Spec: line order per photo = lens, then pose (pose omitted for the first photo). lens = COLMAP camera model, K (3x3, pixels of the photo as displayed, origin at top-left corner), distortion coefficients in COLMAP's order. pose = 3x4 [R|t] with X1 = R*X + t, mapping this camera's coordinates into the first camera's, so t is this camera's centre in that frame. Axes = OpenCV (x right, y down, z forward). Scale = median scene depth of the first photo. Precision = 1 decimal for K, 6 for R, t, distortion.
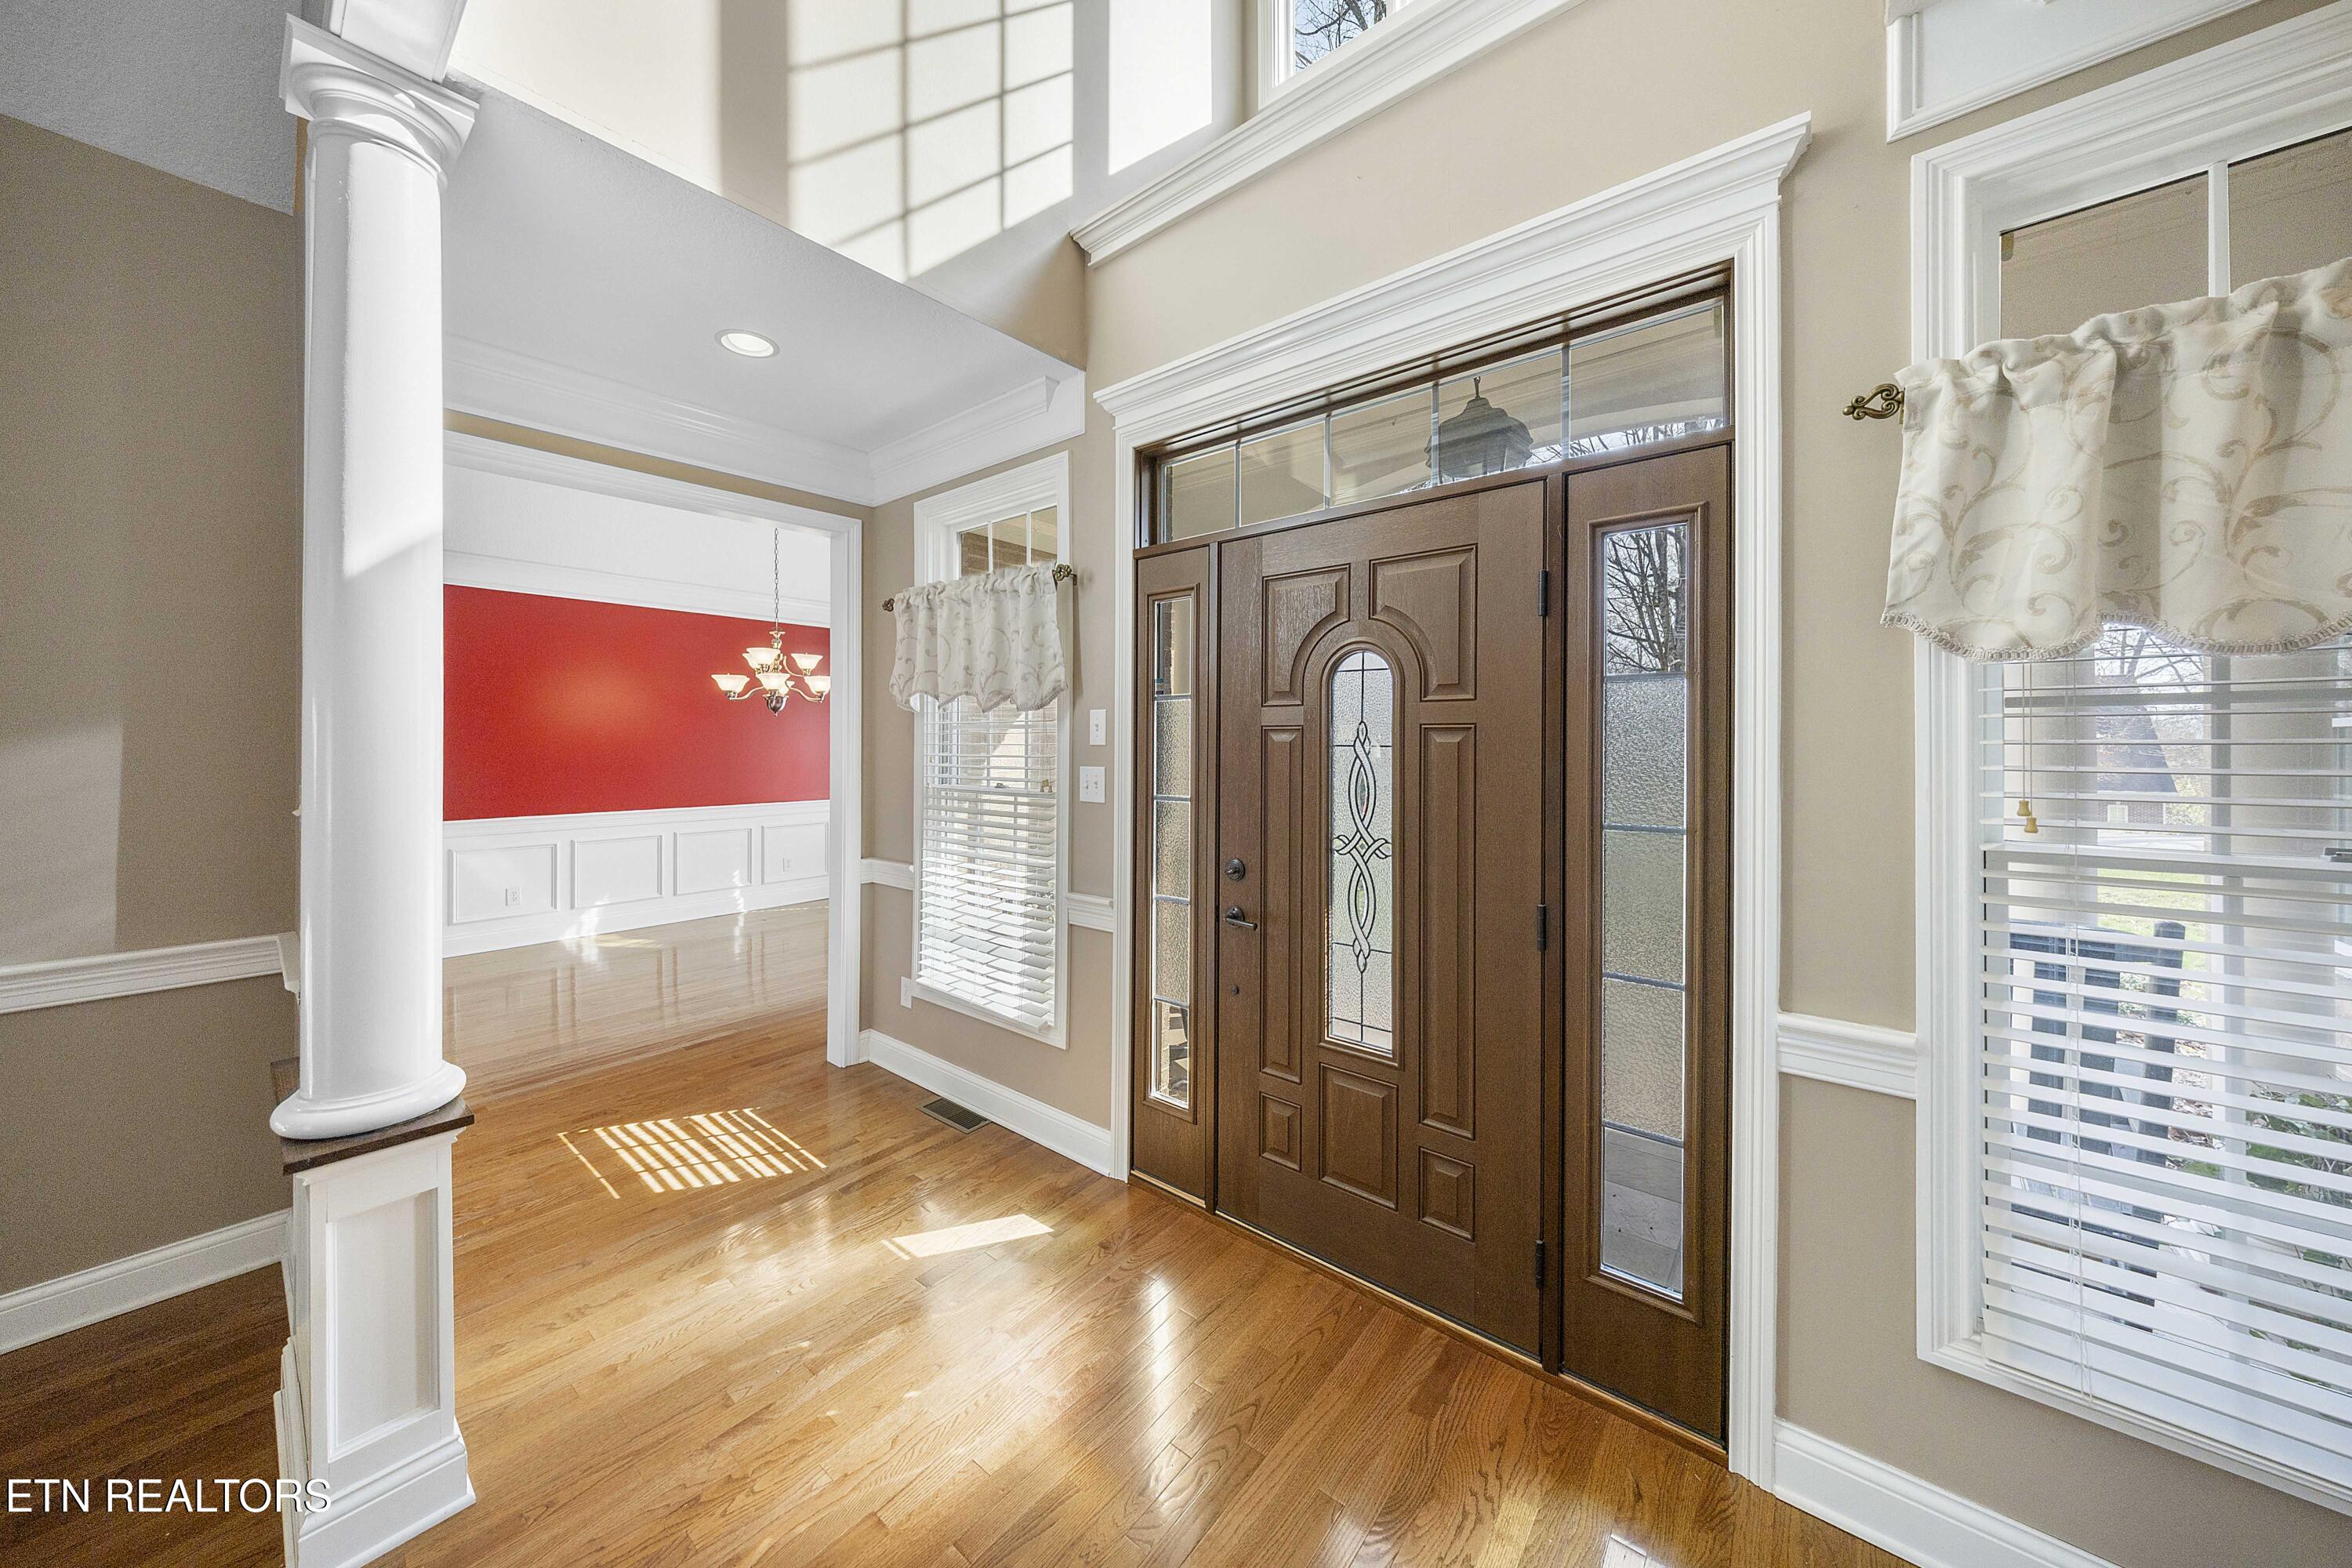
lens RADIAL K [[803.3, 0, 1179.3], [0, 803.3, 736.8], [0, 0, 1]] dist [0.001455, 0.000247]
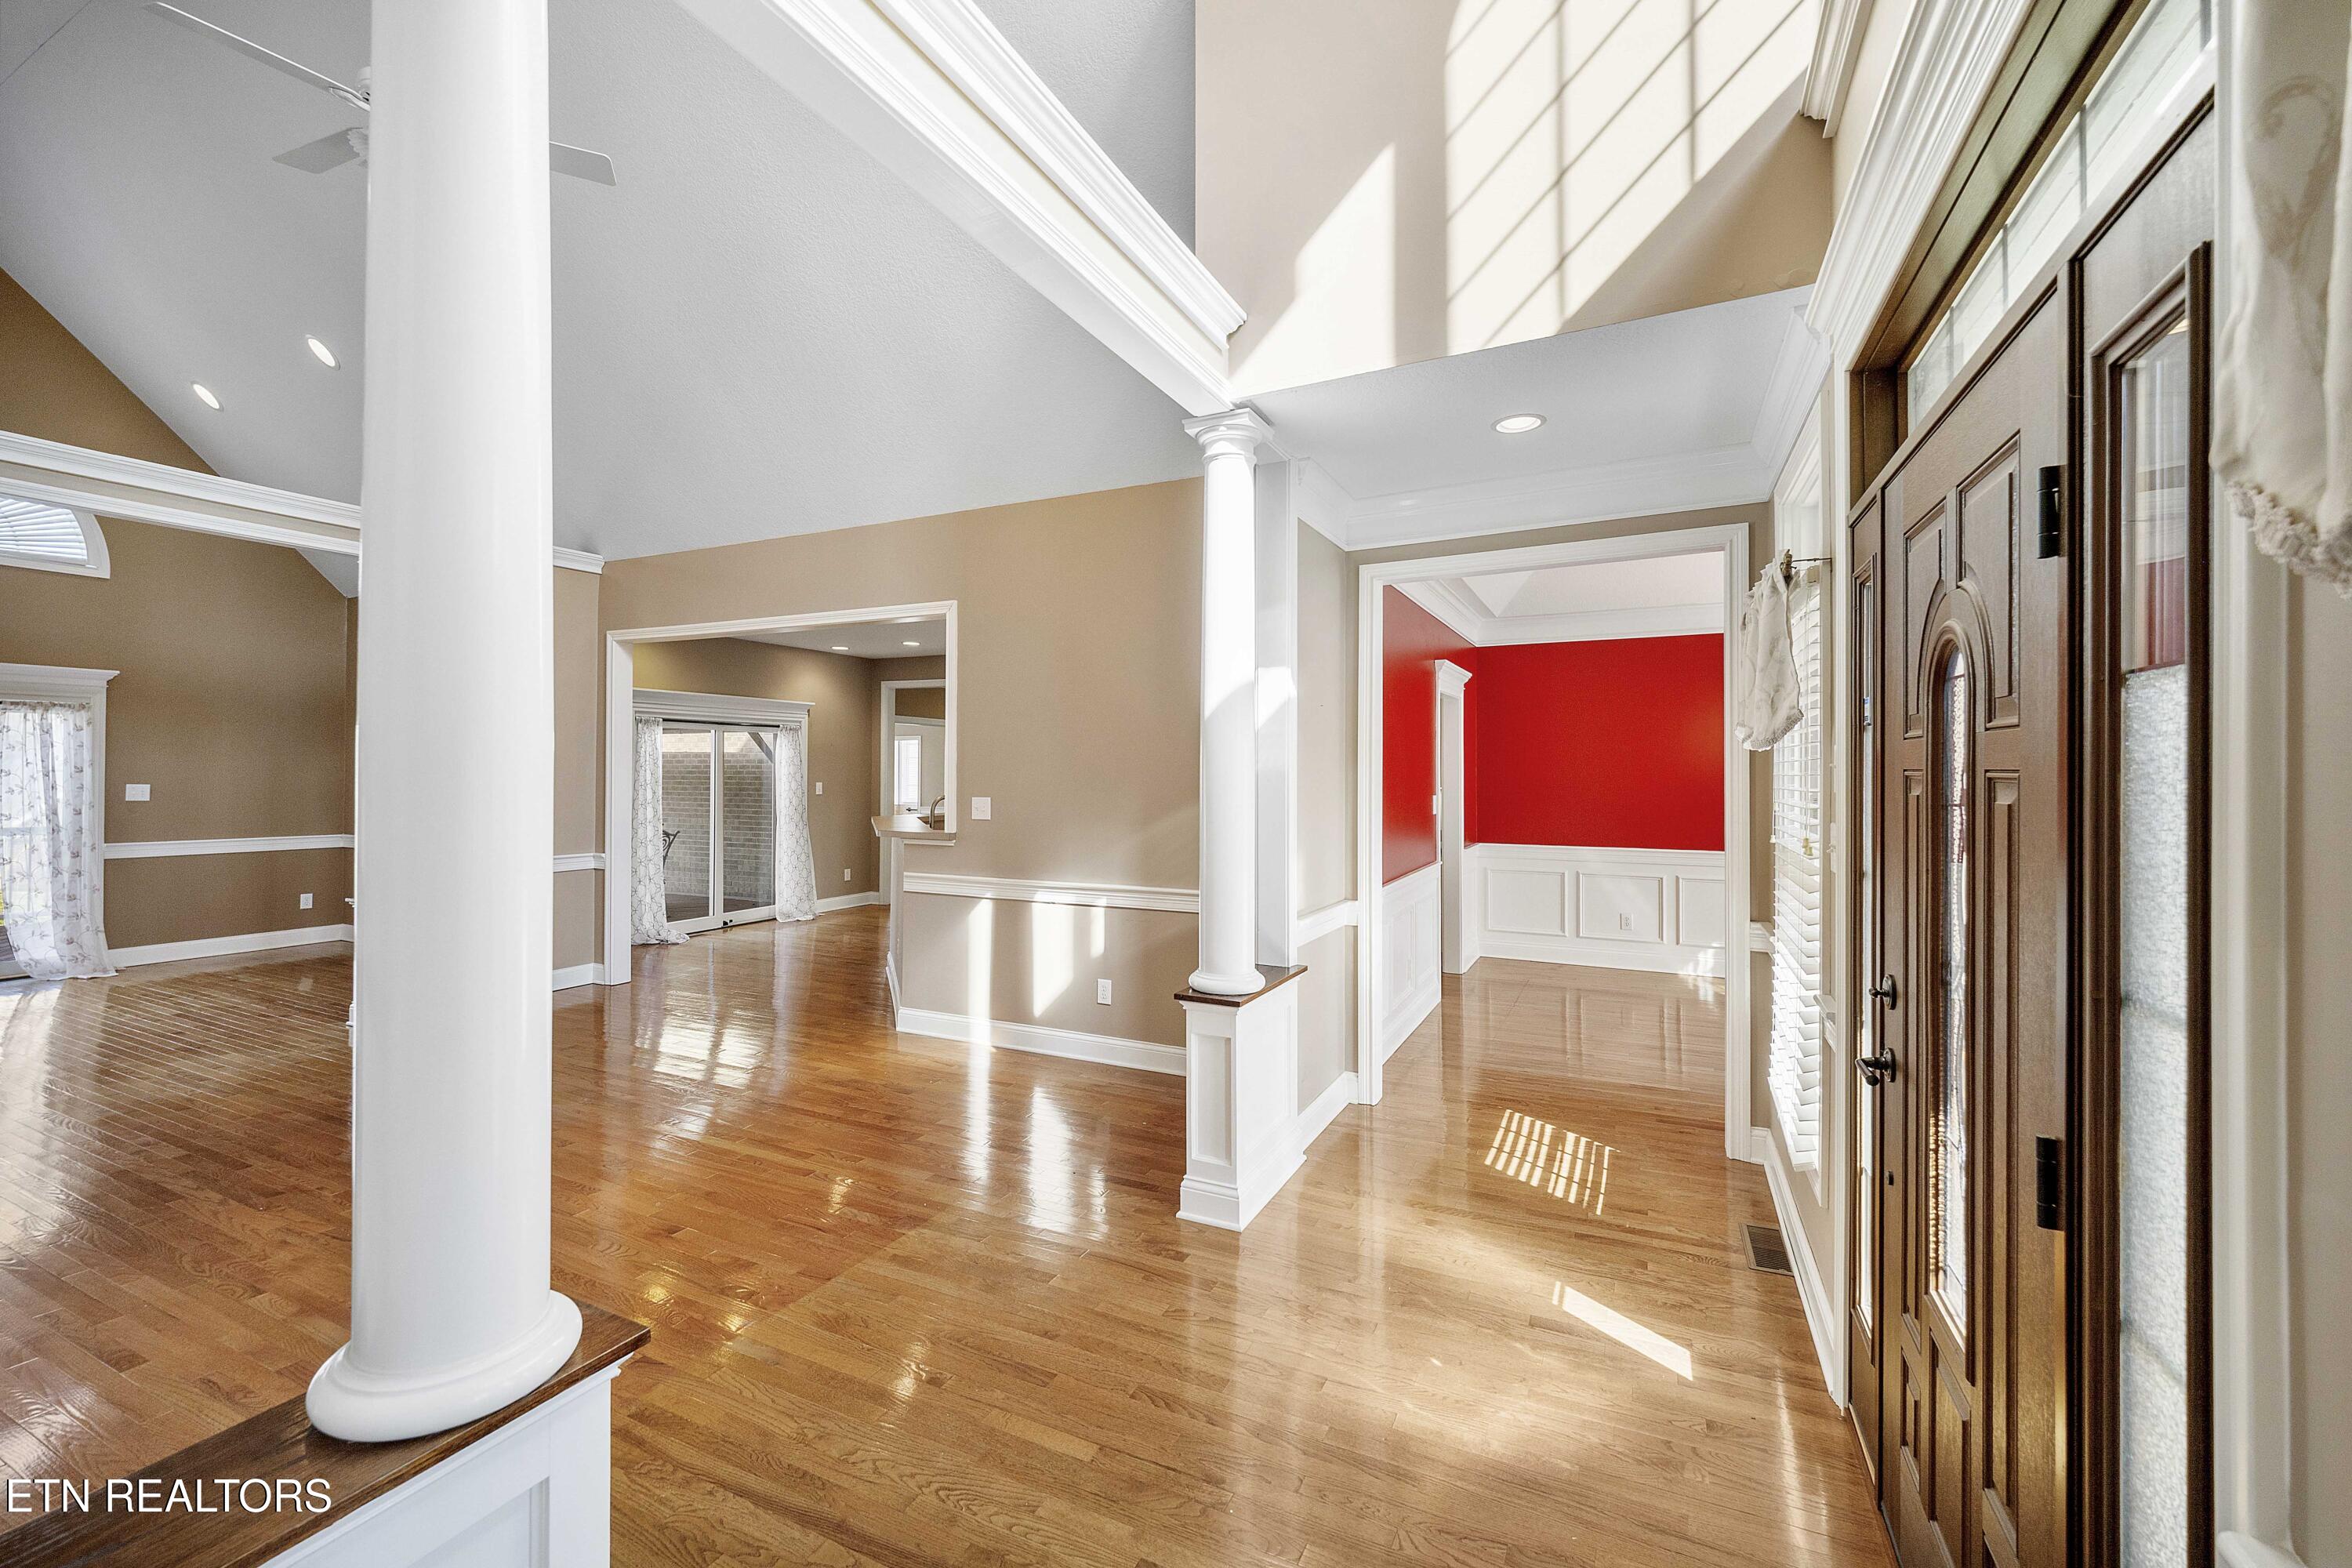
lens RADIAL K [[958.8, 0, 1170.6], [0, 958.8, 758.1], [0, 0, 1]] dist [-0.000577, -0.000097]
pose [[0.227169, -0.010677, -0.973797, 0.586844], [-0.001669, 0.999934, -0.011353, -0.013343], [0.973854, 0.004205, 0.227136, 0.212196]]
